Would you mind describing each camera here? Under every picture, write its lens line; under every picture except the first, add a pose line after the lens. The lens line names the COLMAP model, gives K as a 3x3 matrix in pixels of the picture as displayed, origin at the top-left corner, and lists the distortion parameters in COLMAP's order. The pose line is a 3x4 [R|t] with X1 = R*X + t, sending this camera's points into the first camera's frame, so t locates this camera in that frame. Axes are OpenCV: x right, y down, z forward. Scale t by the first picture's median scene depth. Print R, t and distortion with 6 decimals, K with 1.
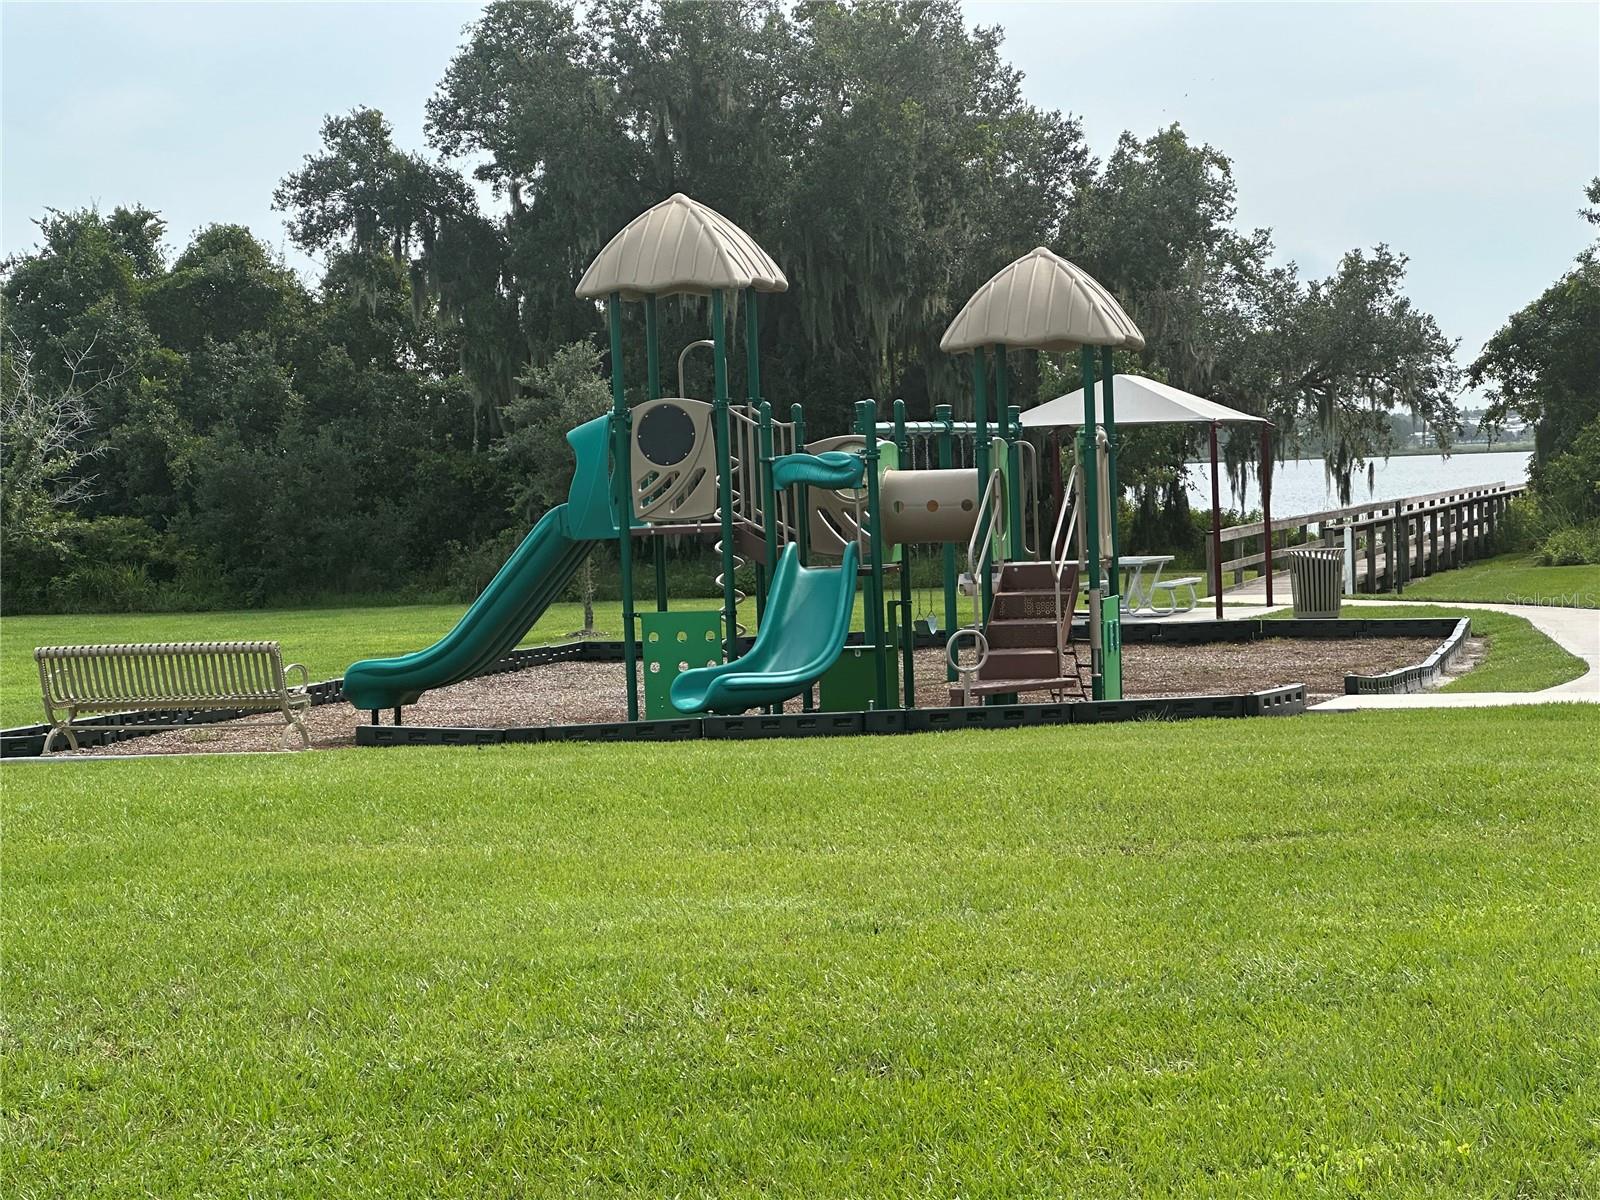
lens RADIAL K [[3550.4, 0, 797.4], [0, 3550.4, 600.8], [0, 0, 1]] dist [0.308712, 0.000000]
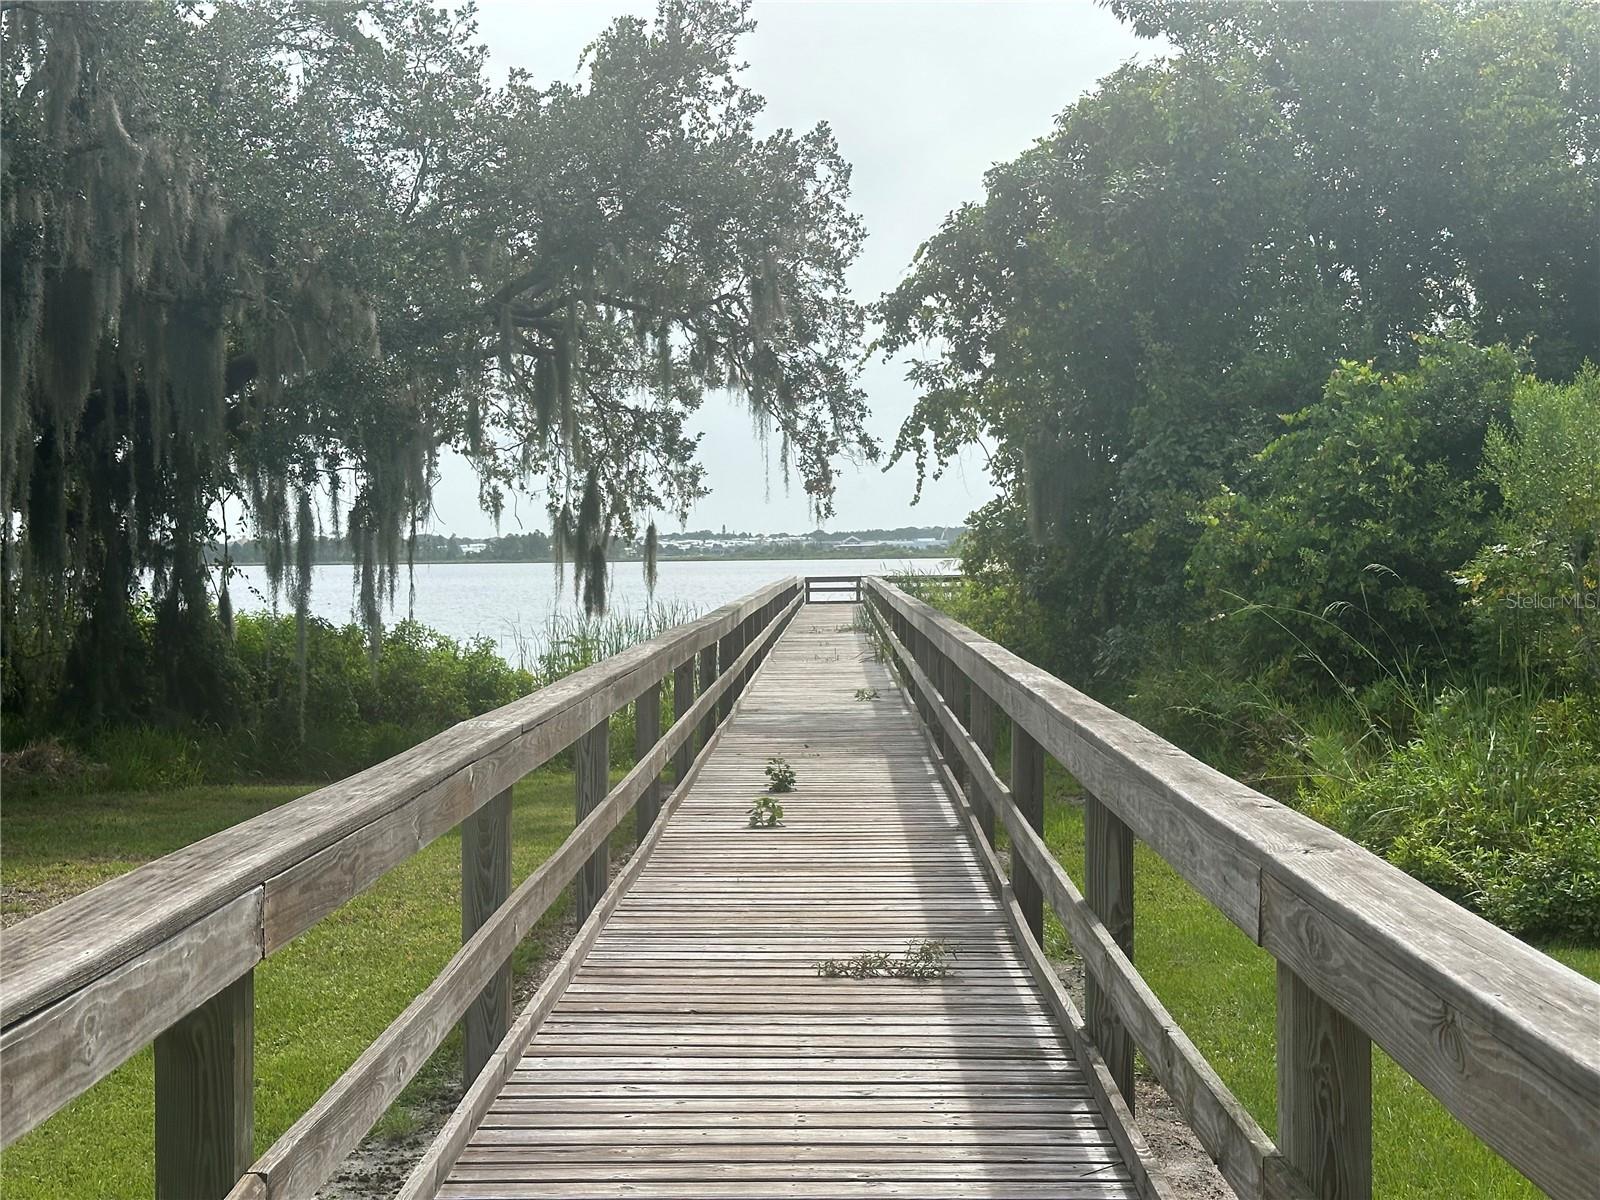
lens RADIAL K [[2216.1, 0, 798.7], [0, 2216.1, 601.0], [0, 0, 1]] dist [0.000414, 0.000000]
pose [[0.968348, 0.012666, 0.249283, 0.111907], [-0.006767, 0.999677, -0.024507, -0.022907], [-0.249513, 0.022045, 0.968121, 0.747210]]
